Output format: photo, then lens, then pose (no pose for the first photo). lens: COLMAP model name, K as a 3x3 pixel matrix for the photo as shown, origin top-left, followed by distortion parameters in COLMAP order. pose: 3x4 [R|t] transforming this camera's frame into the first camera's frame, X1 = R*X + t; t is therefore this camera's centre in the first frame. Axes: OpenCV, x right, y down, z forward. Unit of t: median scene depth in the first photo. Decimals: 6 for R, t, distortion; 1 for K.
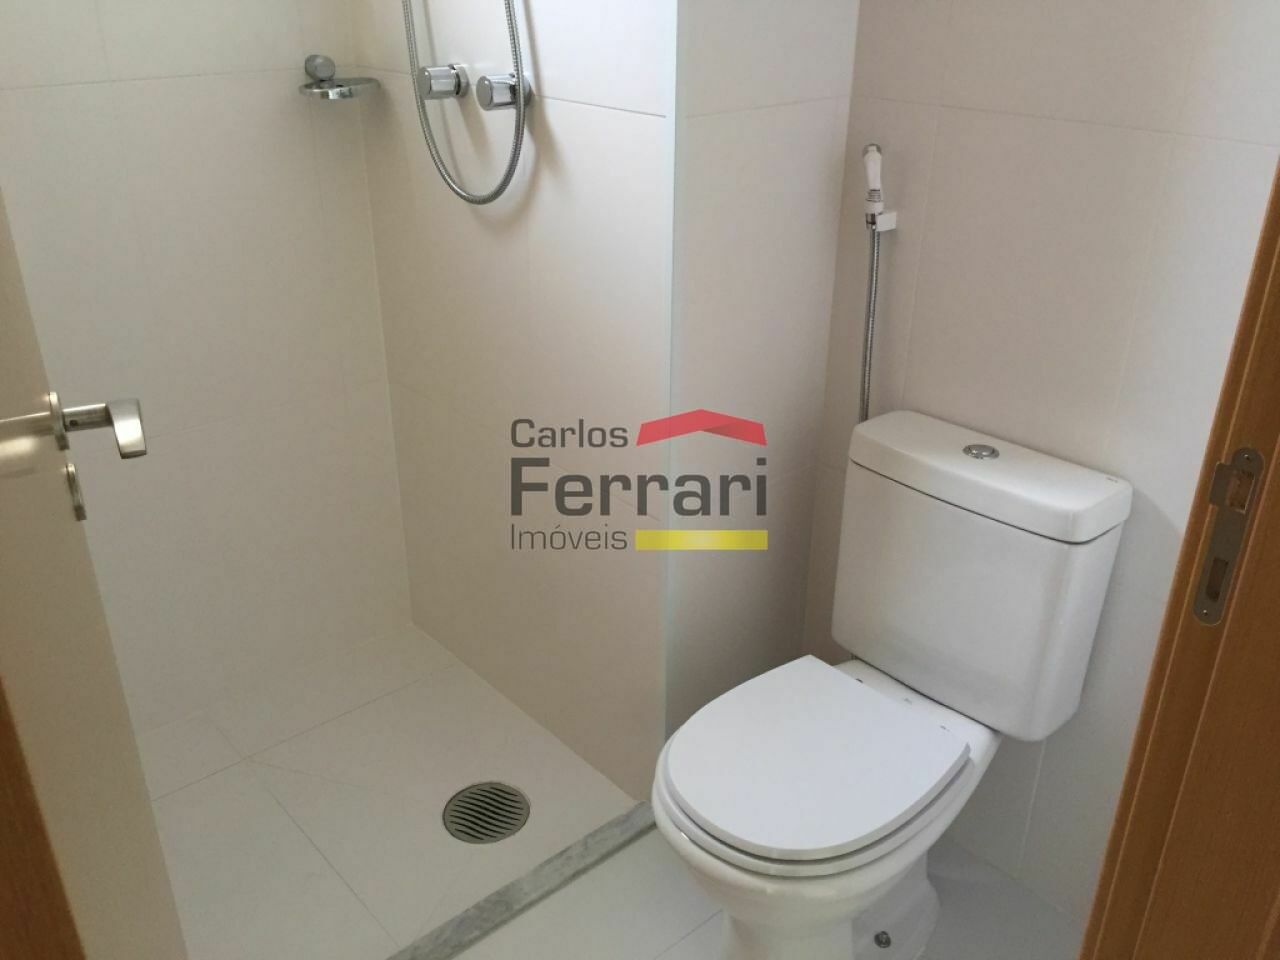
lens RADIAL K [[1093.2, 0, 640.0], [0, 1093.2, 480.0], [0, 0, 1]] dist [0.085283, -0.120756]
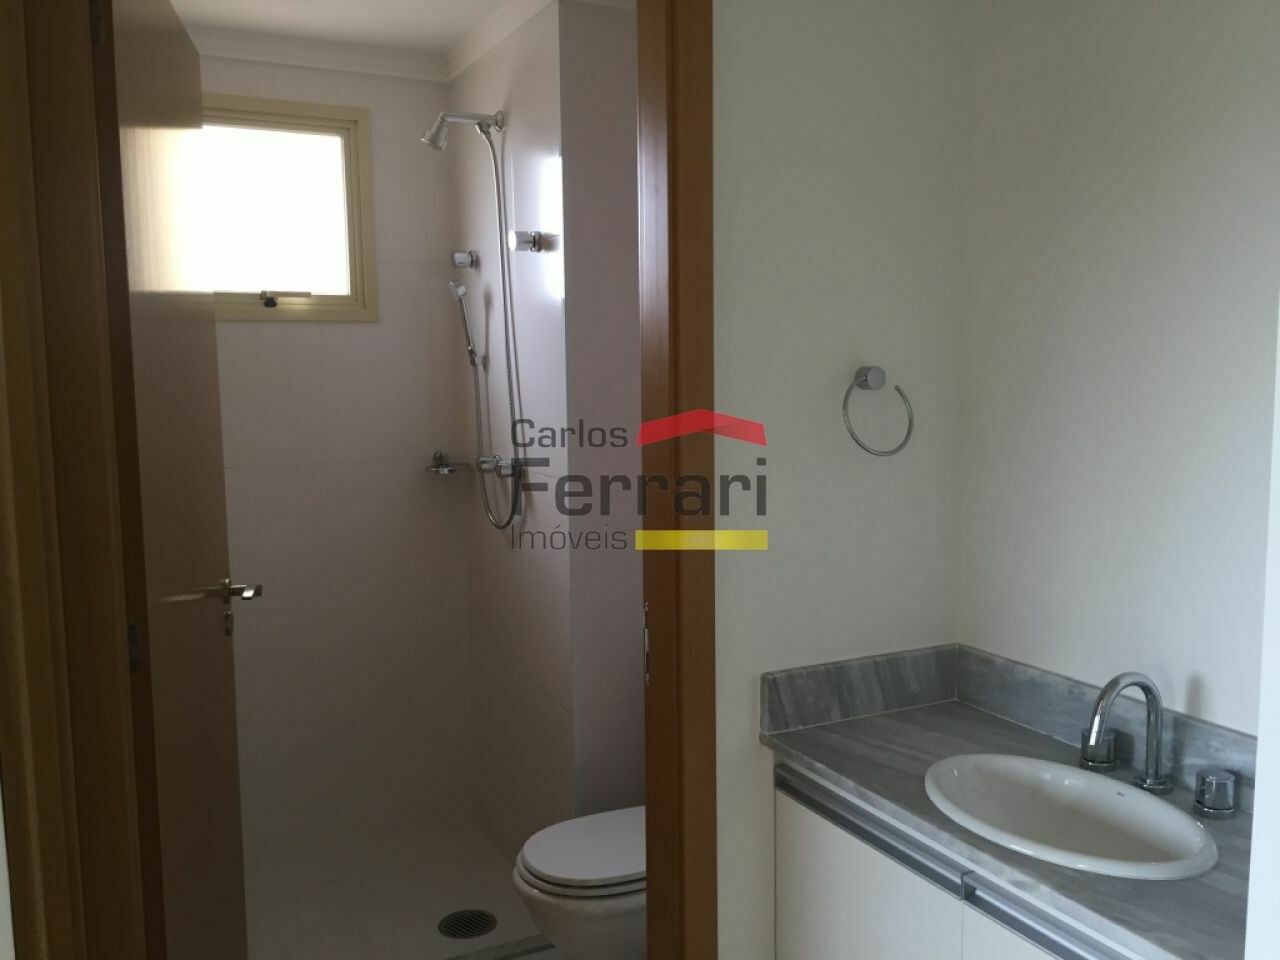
lens RADIAL K [[1093.2, 0, 640.0], [0, 1093.2, 480.0], [0, 0, 1]] dist [0.085283, -0.120756]
pose [[0.968799, 0.009260, -0.247674, 0.562114], [-0.091902, 0.941486, -0.324280, 0.249321], [0.230178, 0.336924, 0.912962, -0.639728]]
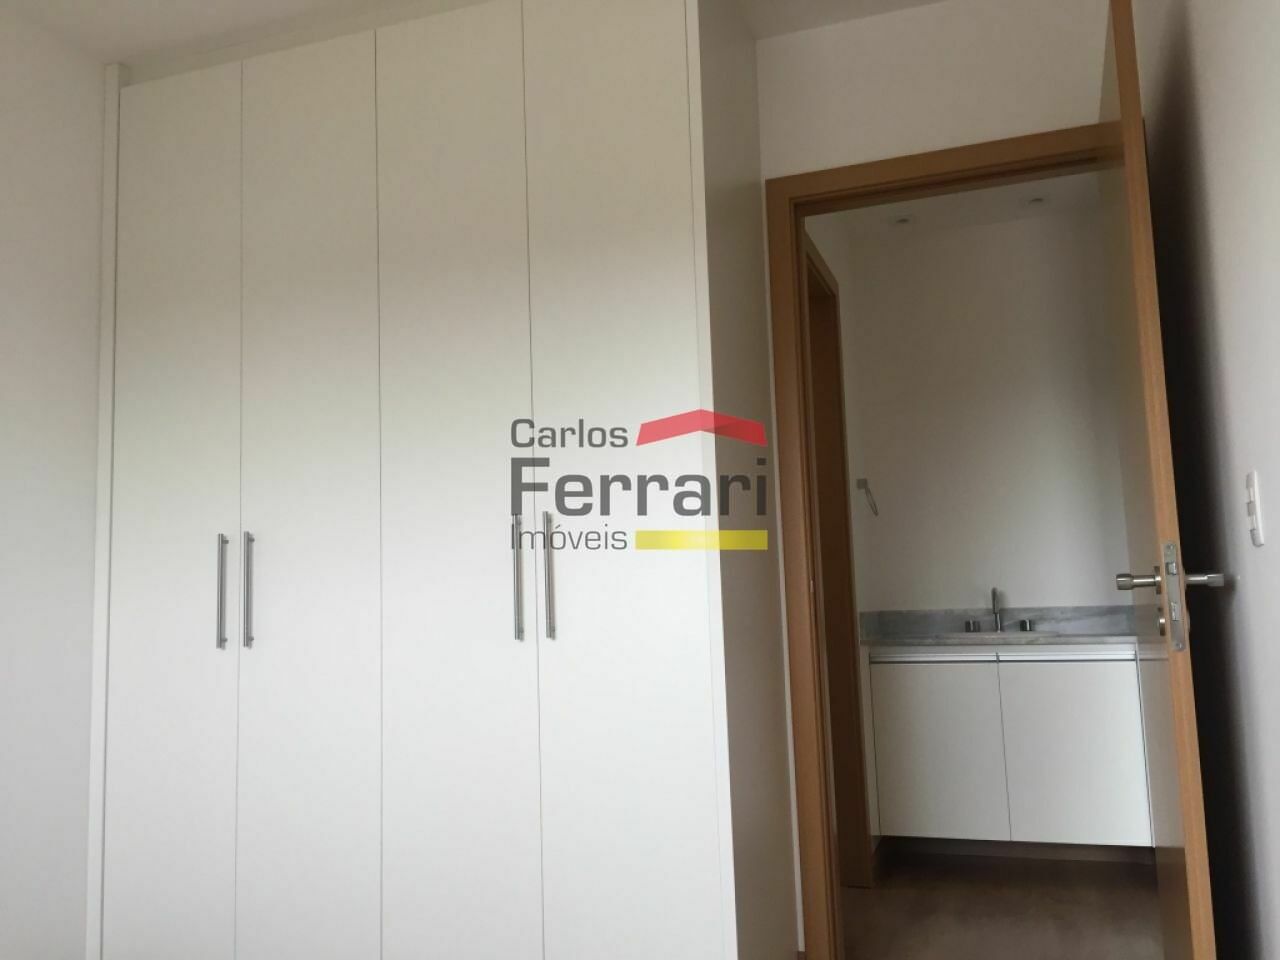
lens RADIAL K [[1093.2, 0, 640.0], [0, 1093.2, 480.0], [0, 0, 1]] dist [0.085283, -0.120756]
pose [[0.876483, 0.020704, 0.480988, -1.275669], [0.241979, 0.844761, -0.477311, 0.885258], [-0.416202, 0.534744, 0.735408, -1.294650]]
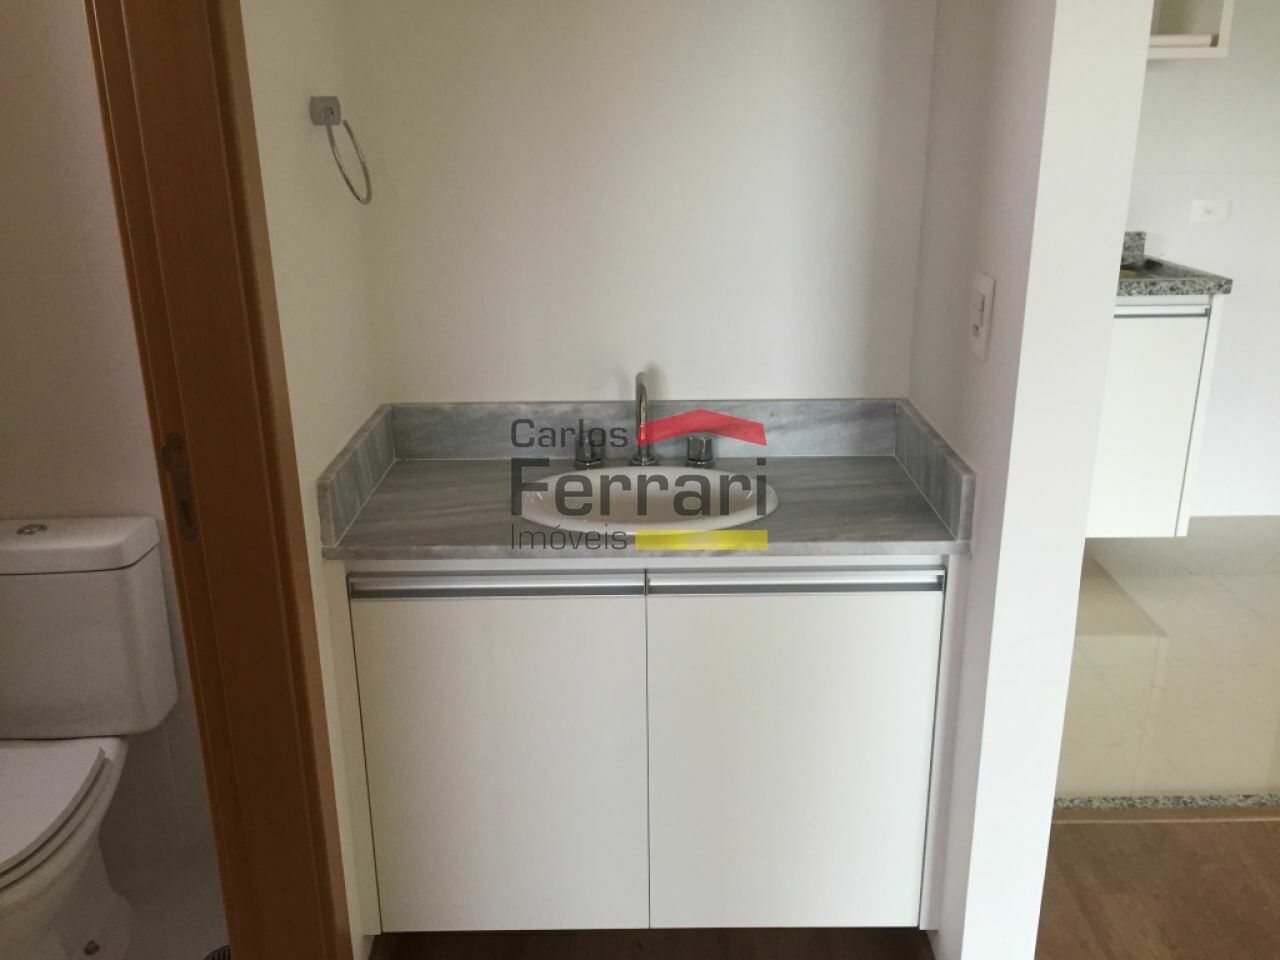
lens RADIAL K [[1093.2, 0, 640.0], [0, 1093.2, 480.0], [0, 0, 1]] dist [0.085283, -0.120756]
pose [[0.664901, -0.257142, 0.701274, -0.099795], [0.339218, 0.940421, 0.023209, 0.126748], [-0.665461, 0.222454, 0.712514, -0.368673]]
